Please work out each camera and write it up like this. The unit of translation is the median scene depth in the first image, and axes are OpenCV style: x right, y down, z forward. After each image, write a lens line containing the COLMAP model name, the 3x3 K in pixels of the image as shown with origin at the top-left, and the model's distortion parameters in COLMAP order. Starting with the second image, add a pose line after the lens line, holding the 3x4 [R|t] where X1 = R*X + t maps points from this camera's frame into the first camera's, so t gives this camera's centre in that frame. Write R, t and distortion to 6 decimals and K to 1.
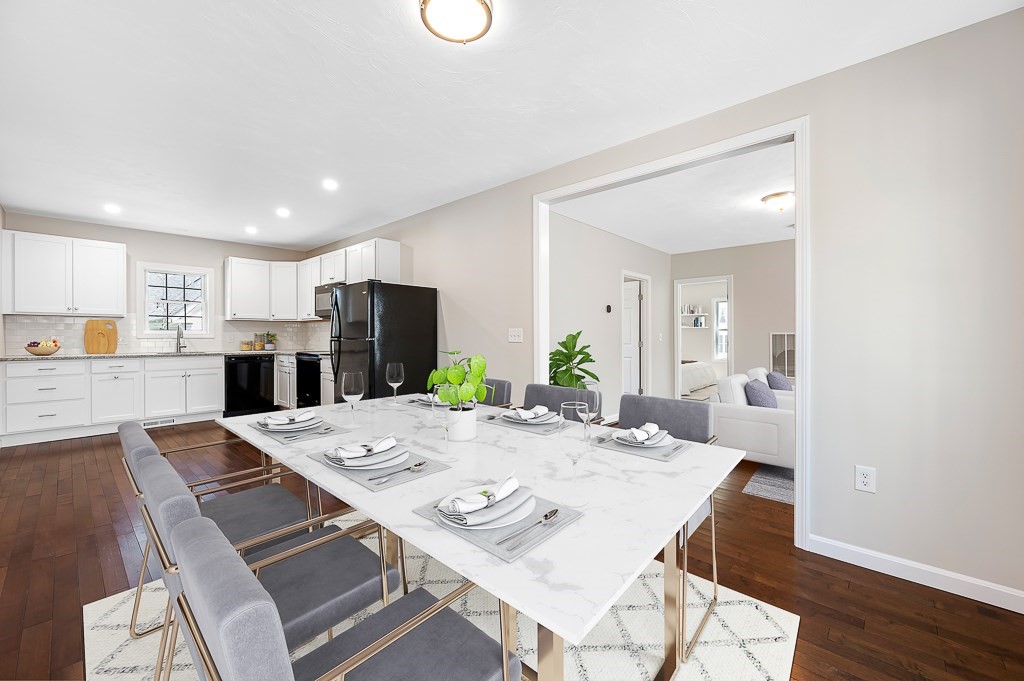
lens RADIAL K [[415.7, 0, 516.4], [0, 415.7, 338.8], [0, 0, 1]] dist [0.013674, 0.000199]
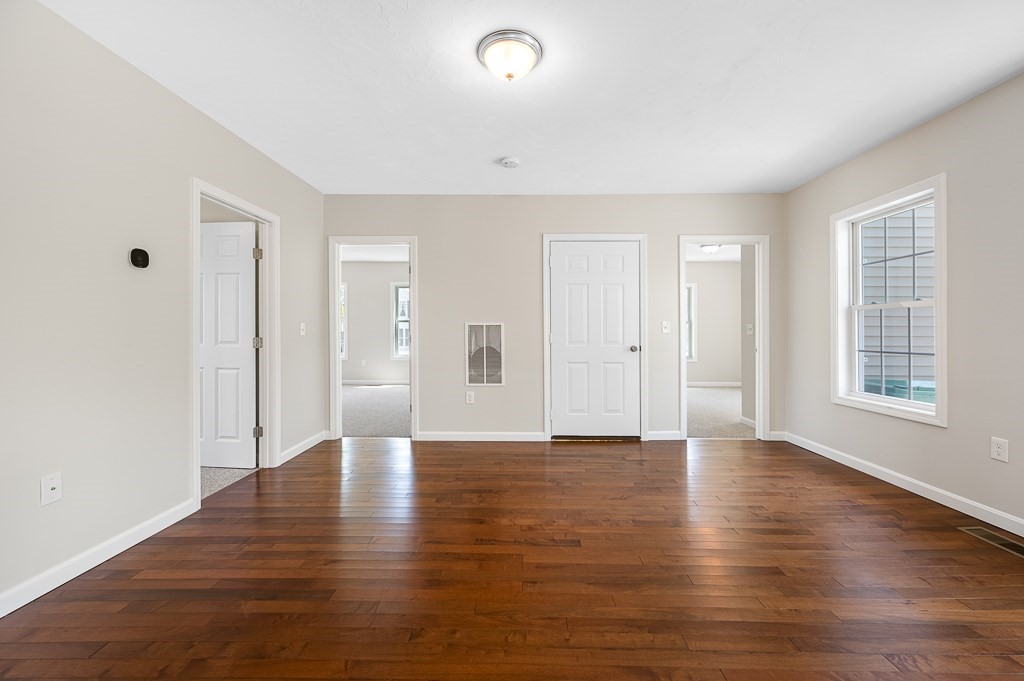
lens RADIAL K [[415.7, 0, 516.4], [0, 415.7, 338.8], [0, 0, 1]] dist [0.013674, 0.000199]
pose [[0.747652, -0.014844, 0.663925, 0.202547], [0.005183, 0.999850, 0.016518, 0.000508], [-0.664070, -0.008908, 0.747617, 0.414683]]
